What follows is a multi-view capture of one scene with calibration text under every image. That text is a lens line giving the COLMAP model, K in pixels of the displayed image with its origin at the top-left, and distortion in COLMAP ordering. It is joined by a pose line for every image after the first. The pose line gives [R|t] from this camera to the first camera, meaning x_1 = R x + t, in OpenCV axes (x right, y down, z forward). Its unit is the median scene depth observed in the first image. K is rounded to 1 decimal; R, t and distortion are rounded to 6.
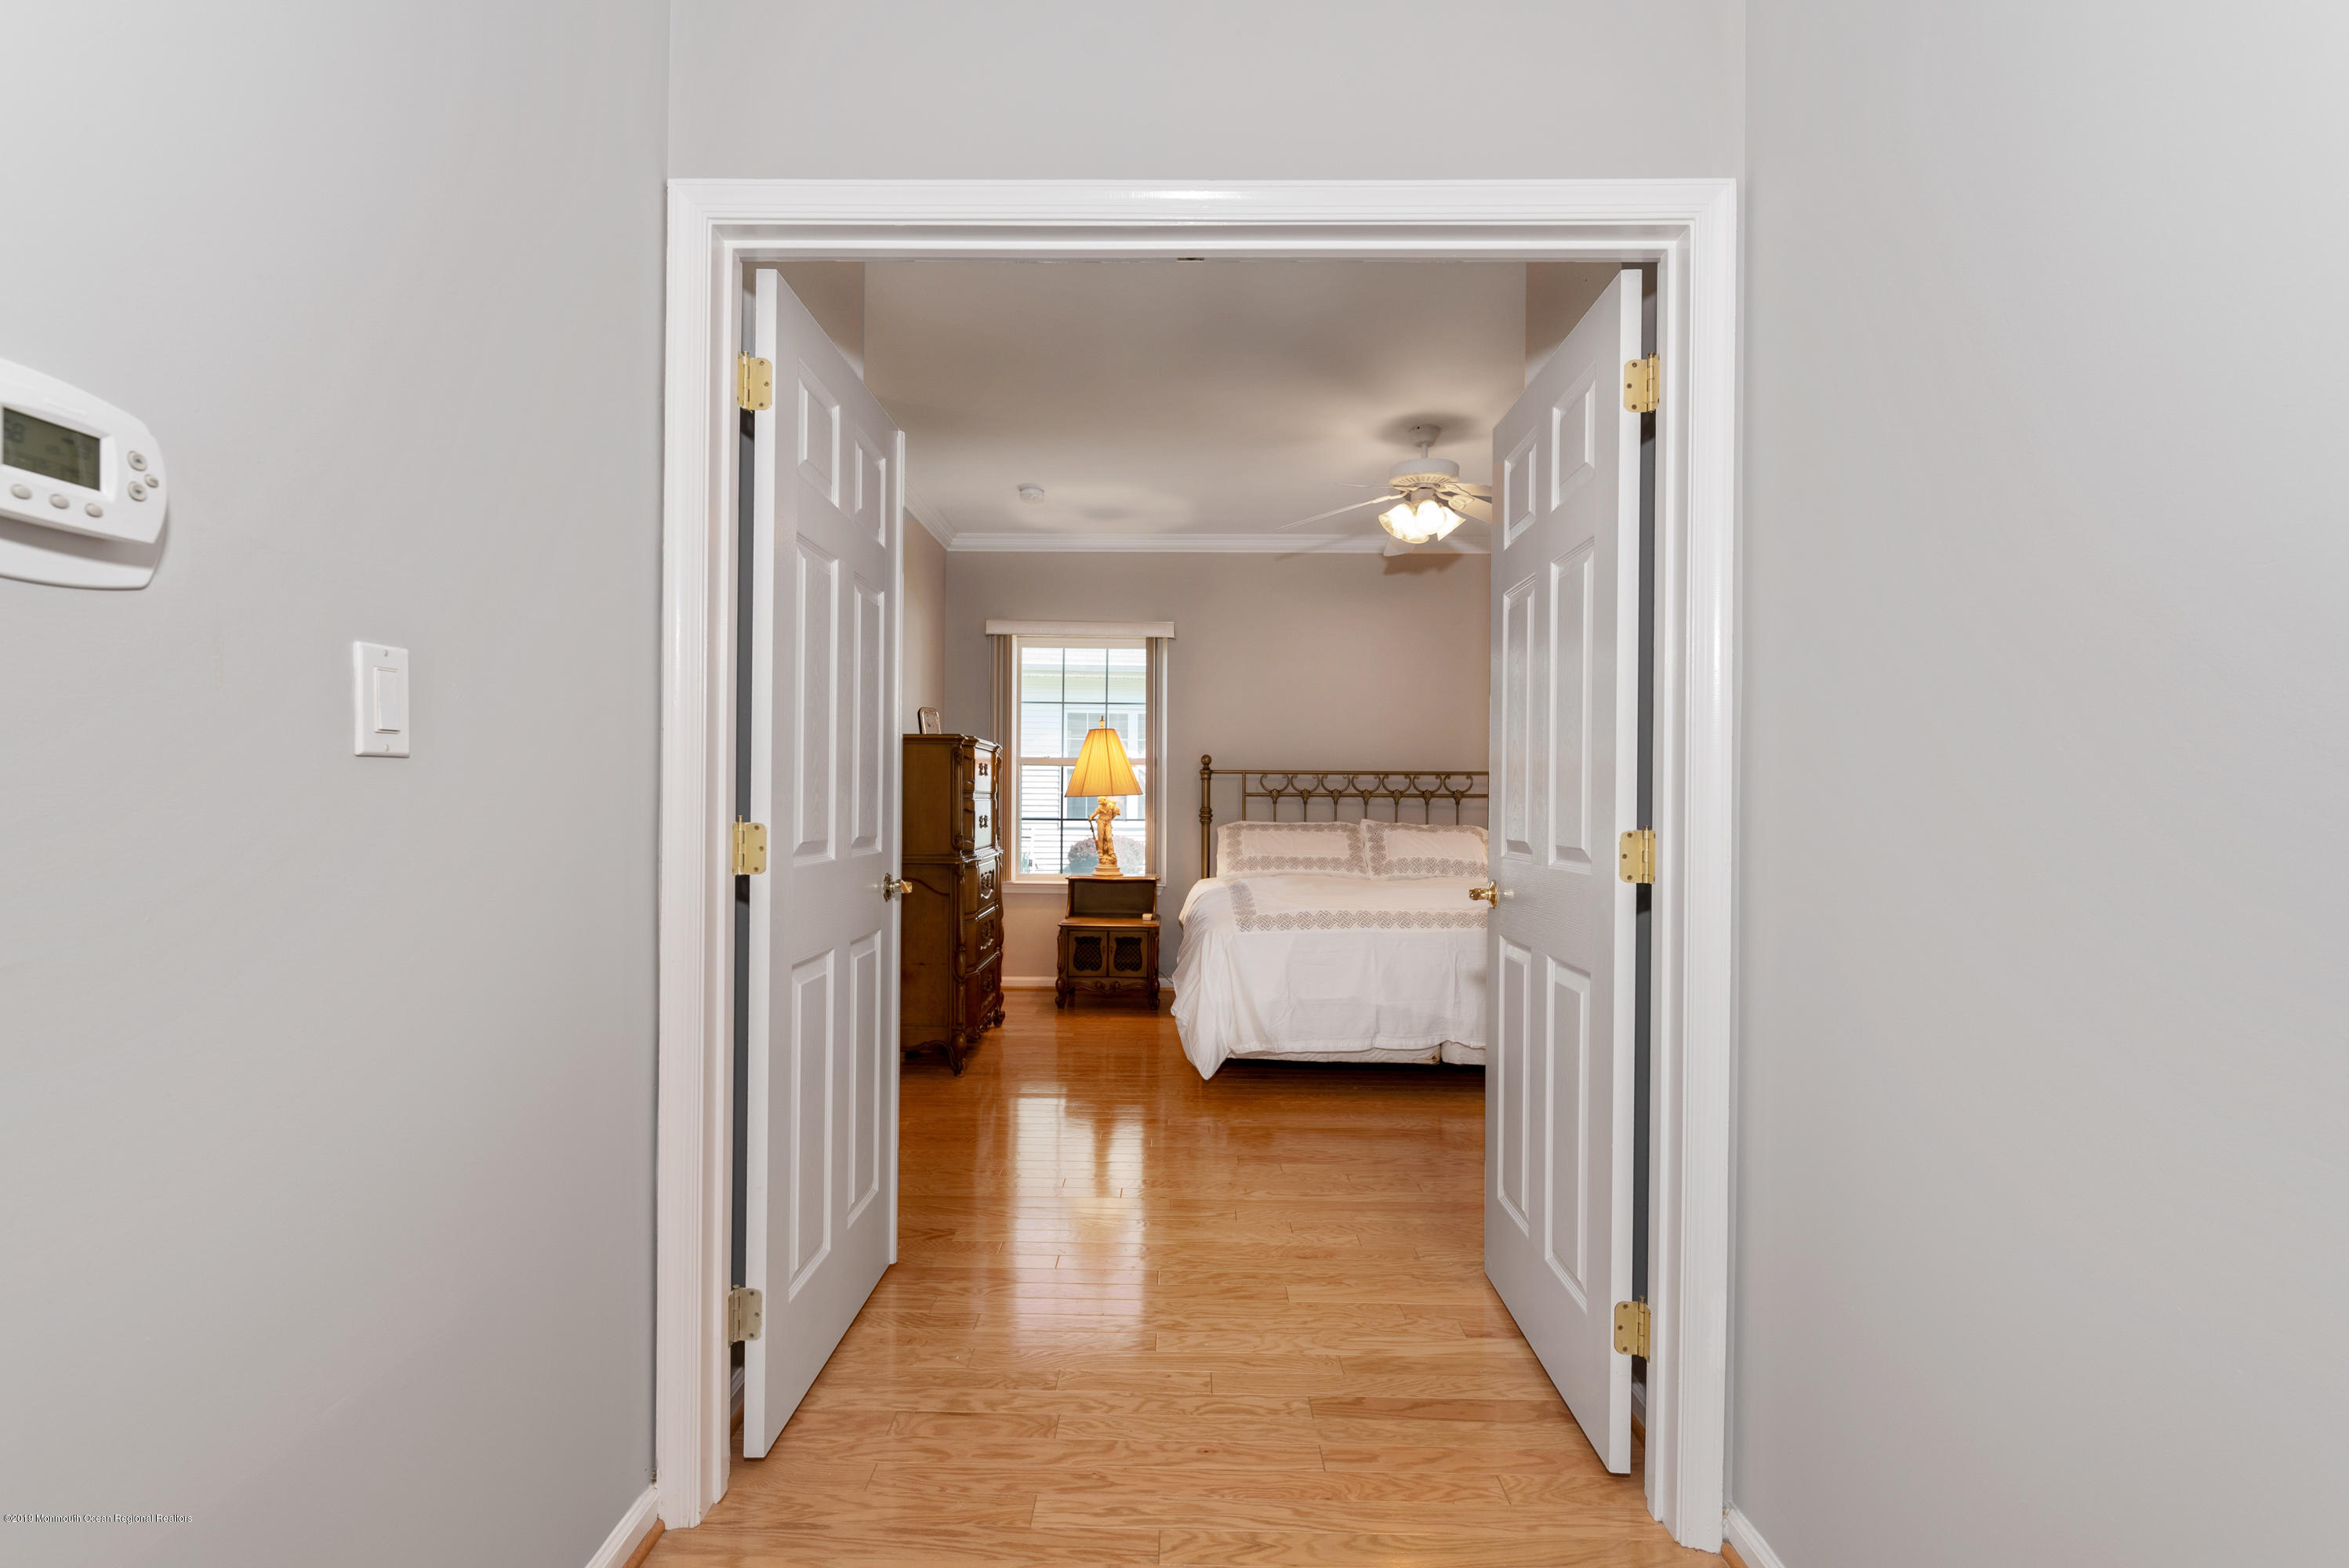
lens RADIAL K [[1022.8, 0, 1167.9], [0, 1022.8, 786.6], [0, 0, 1]] dist [0.002682, 0.000271]
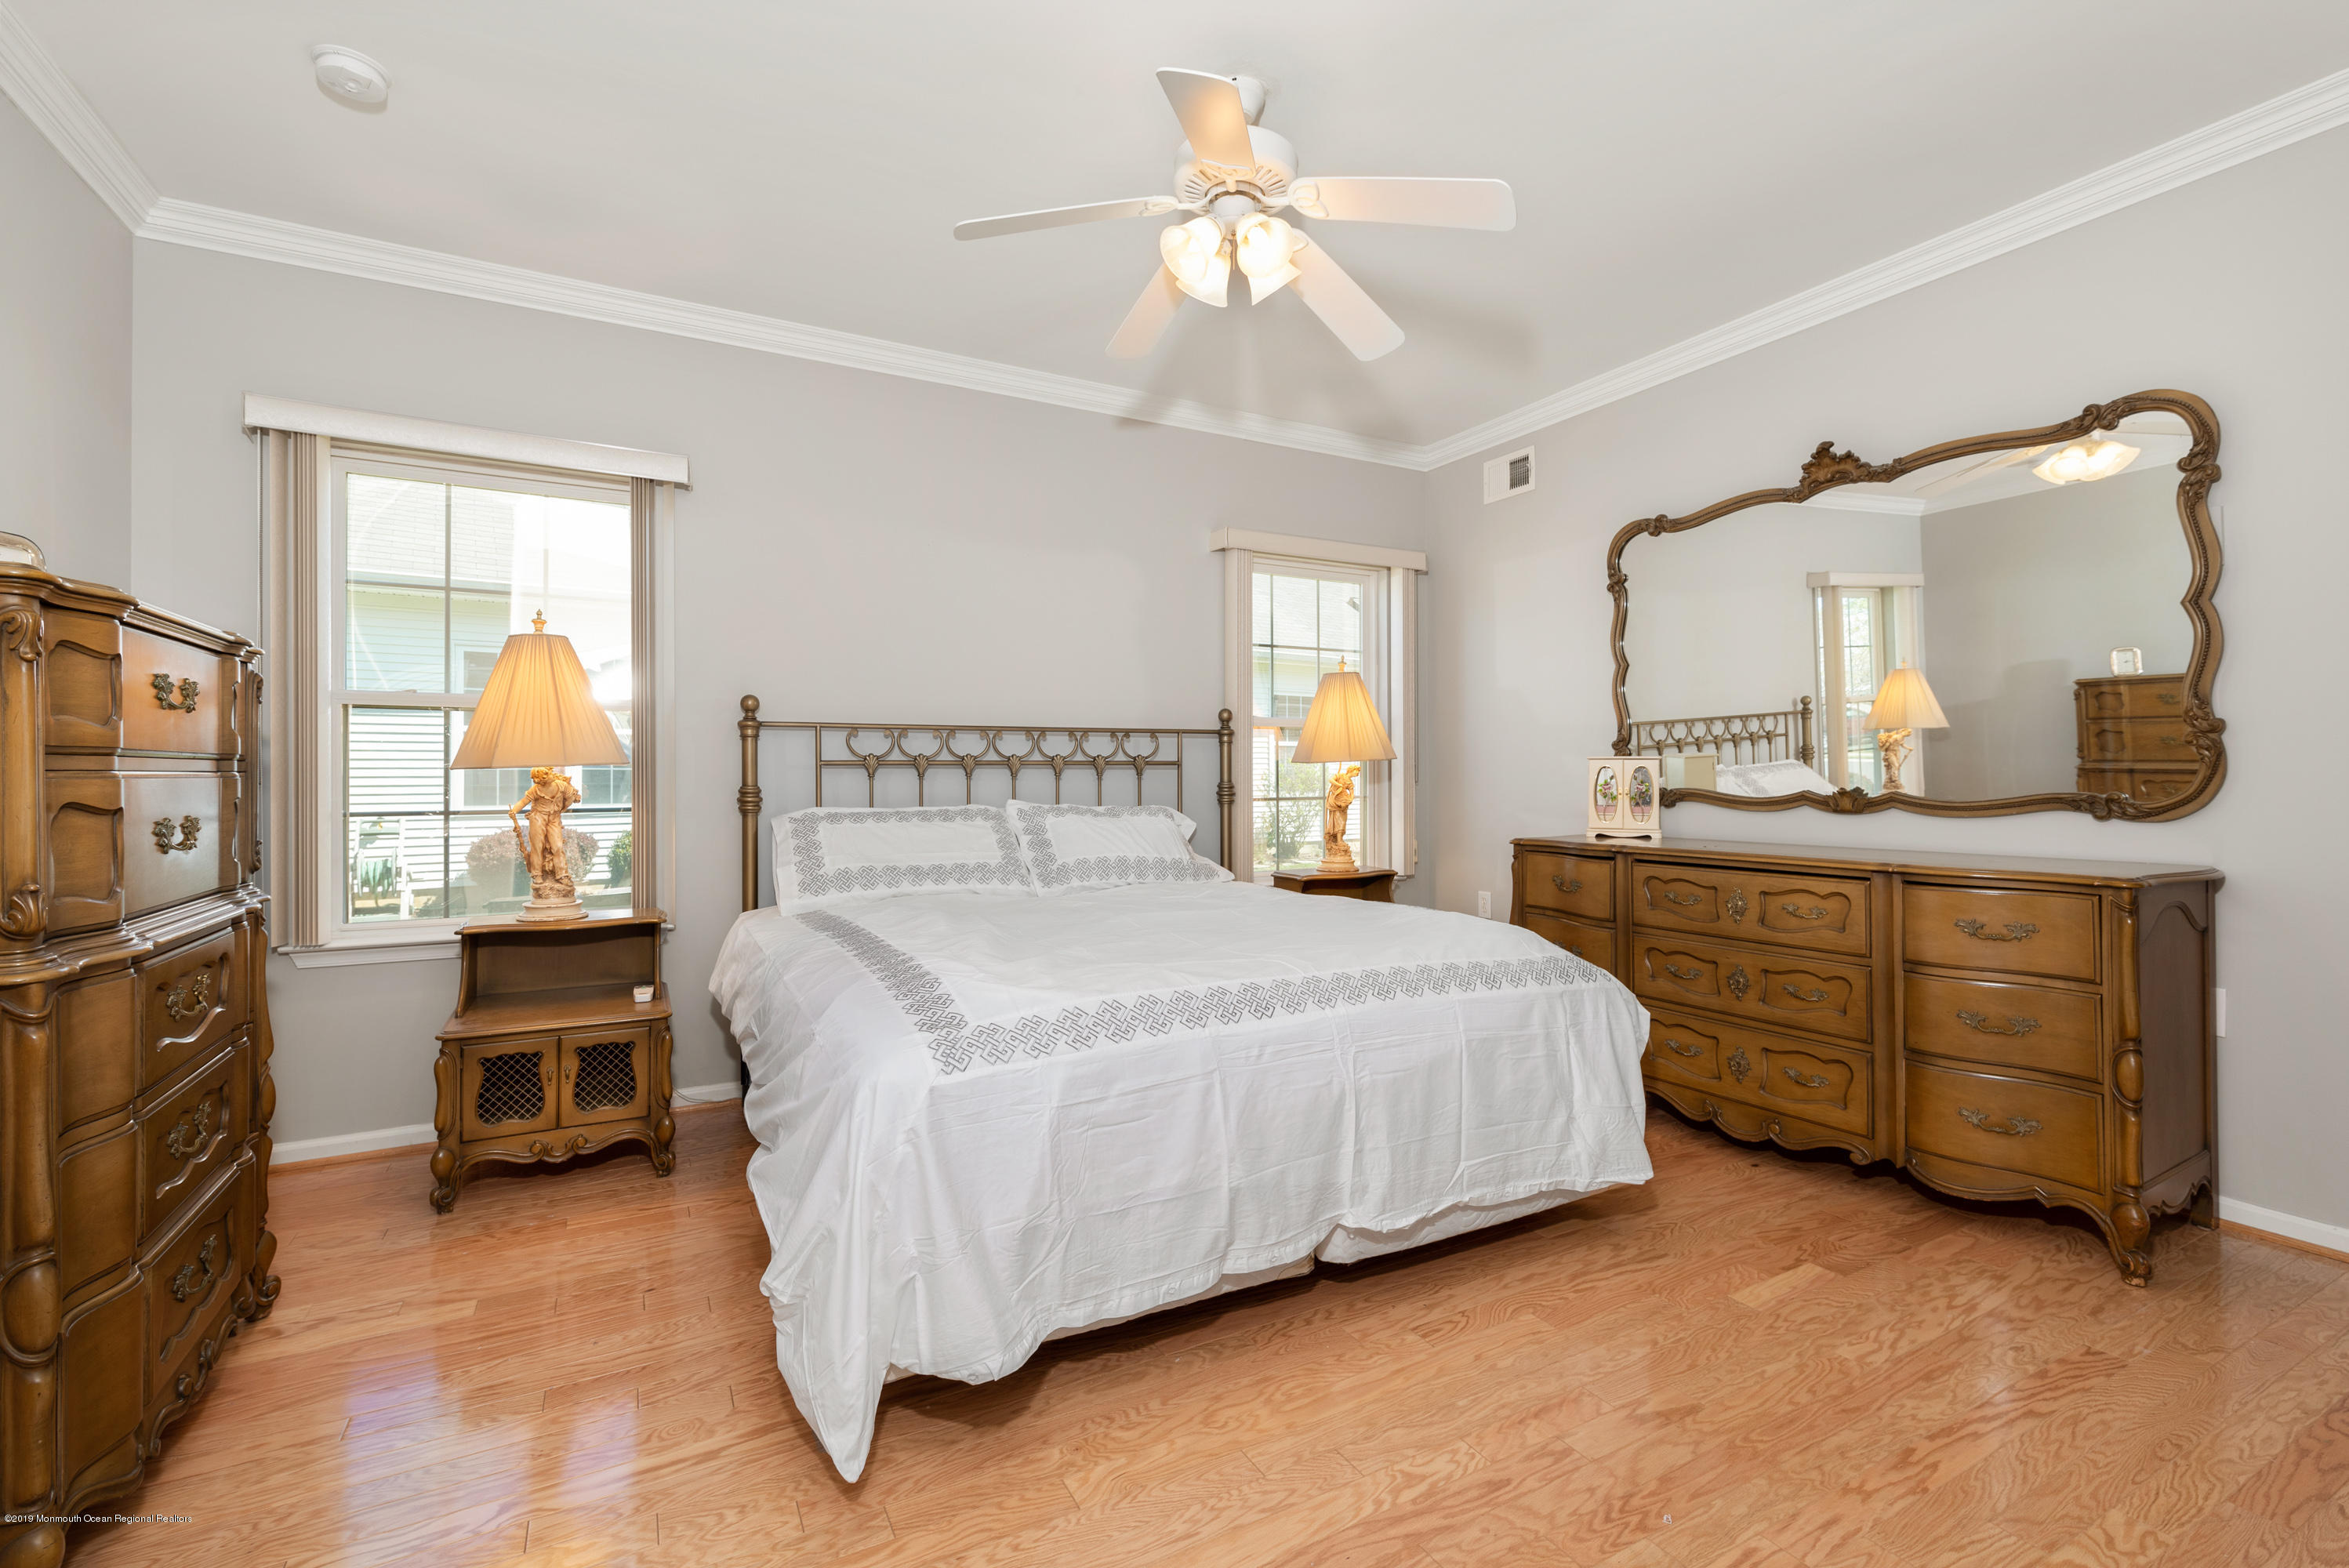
lens RADIAL K [[996.8, 0, 1182.1], [0, 996.8, 779.2], [0, 0, 1]] dist [0.003341, 0.000339]
pose [[0.866404, -0.011011, 0.499222, -0.034791], [0.001514, 0.999810, 0.019425, 0.006095], [-0.499342, -0.016074, 0.866256, 0.405965]]
